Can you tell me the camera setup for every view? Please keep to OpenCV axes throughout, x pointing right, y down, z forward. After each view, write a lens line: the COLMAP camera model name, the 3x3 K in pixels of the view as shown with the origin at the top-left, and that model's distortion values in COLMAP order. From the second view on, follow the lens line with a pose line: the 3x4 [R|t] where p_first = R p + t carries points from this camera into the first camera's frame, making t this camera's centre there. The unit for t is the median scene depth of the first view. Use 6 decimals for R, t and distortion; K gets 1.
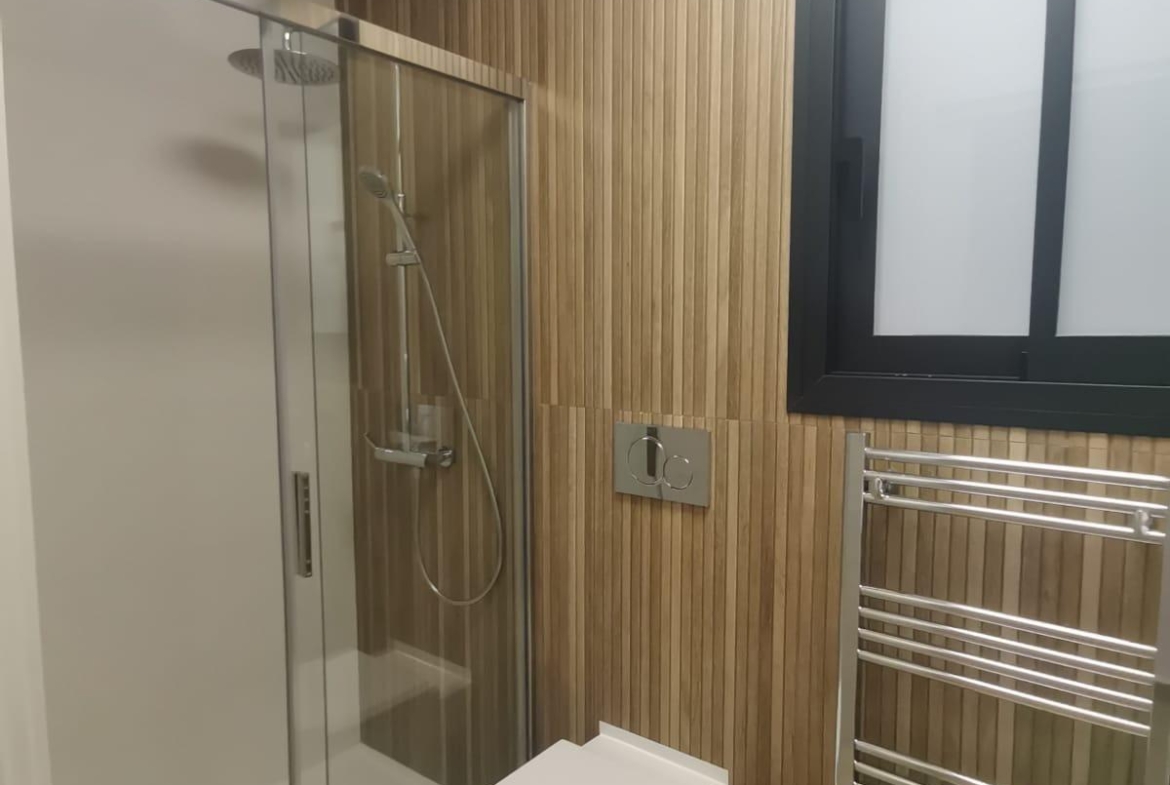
lens RADIAL K [[772.2, 0, 578.6], [0, 772.2, 397.5], [0, 0, 1]] dist [0.019320, -0.001545]
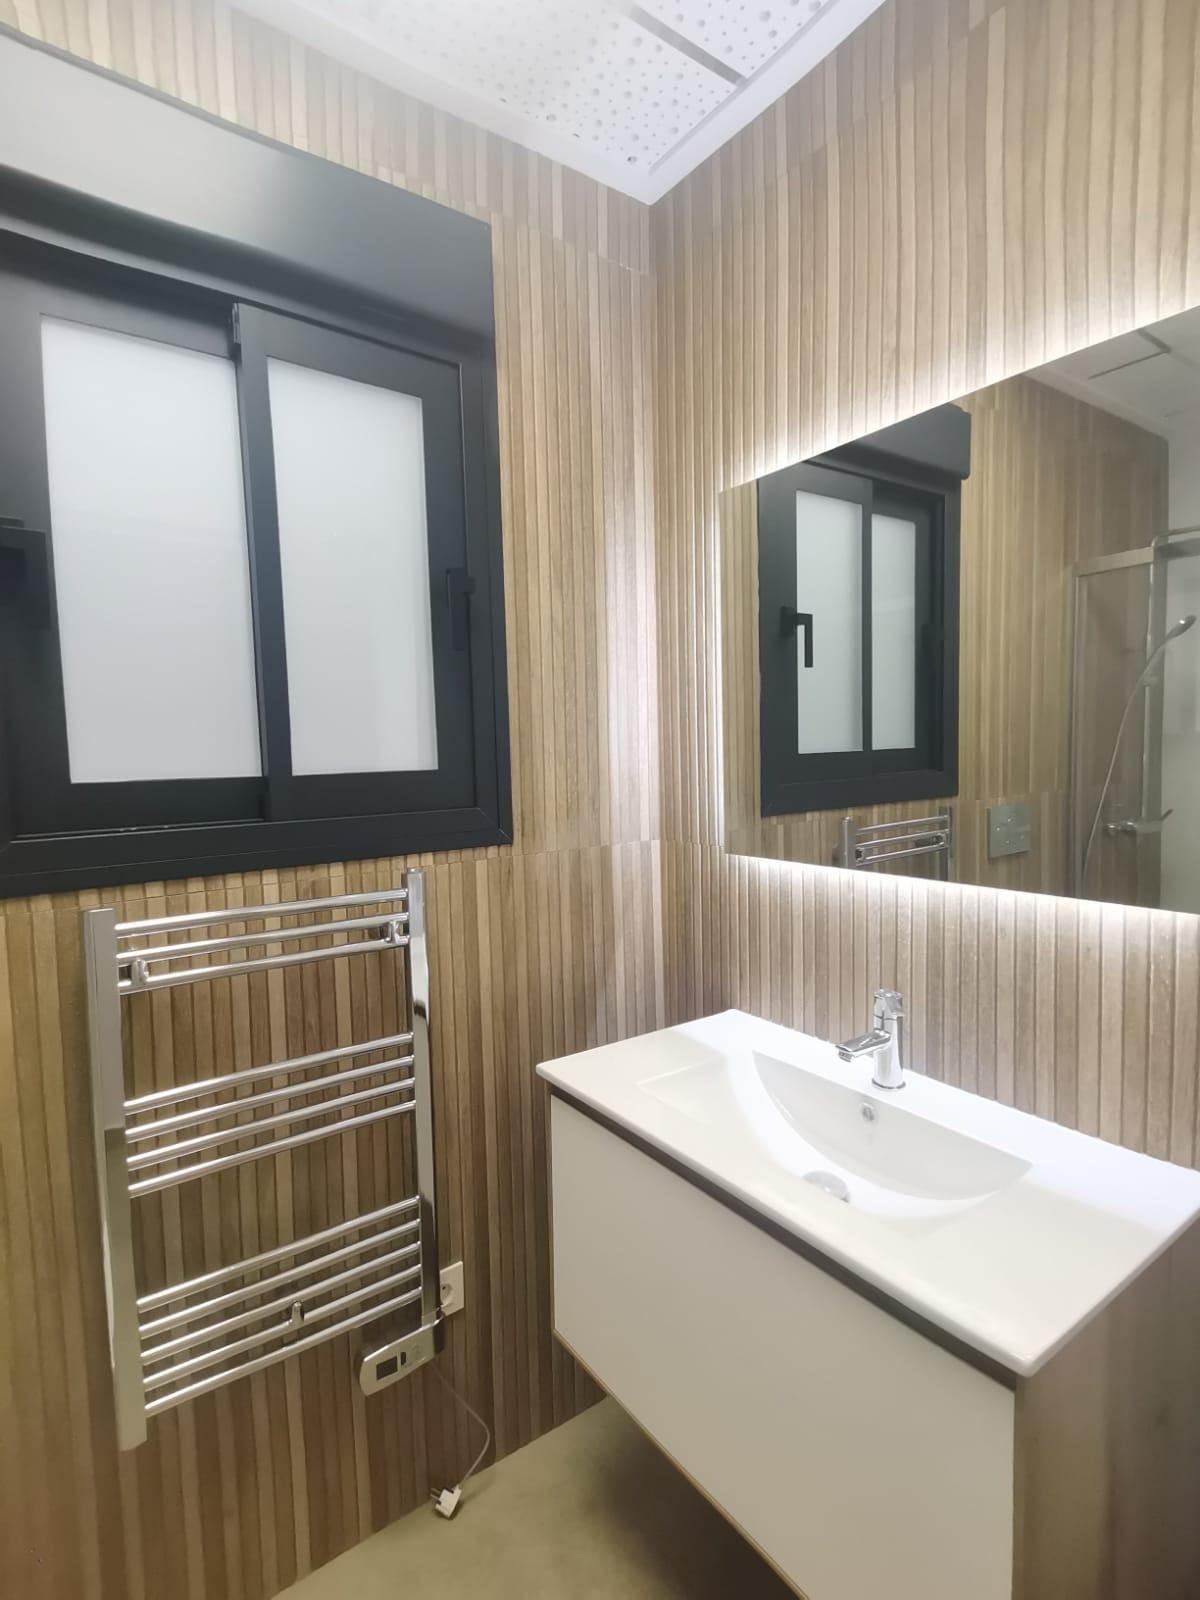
lens RADIAL K [[885.9, 0, 599.6], [0, 885.9, 819.2], [0, 0, 1]] dist [0.029548, 0.000364]
pose [[0.244740, -0.078561, 0.966401, -1.052244], [0.122698, 0.991209, 0.049505, -0.072430], [-0.961794, 0.106460, 0.252227, 0.804511]]
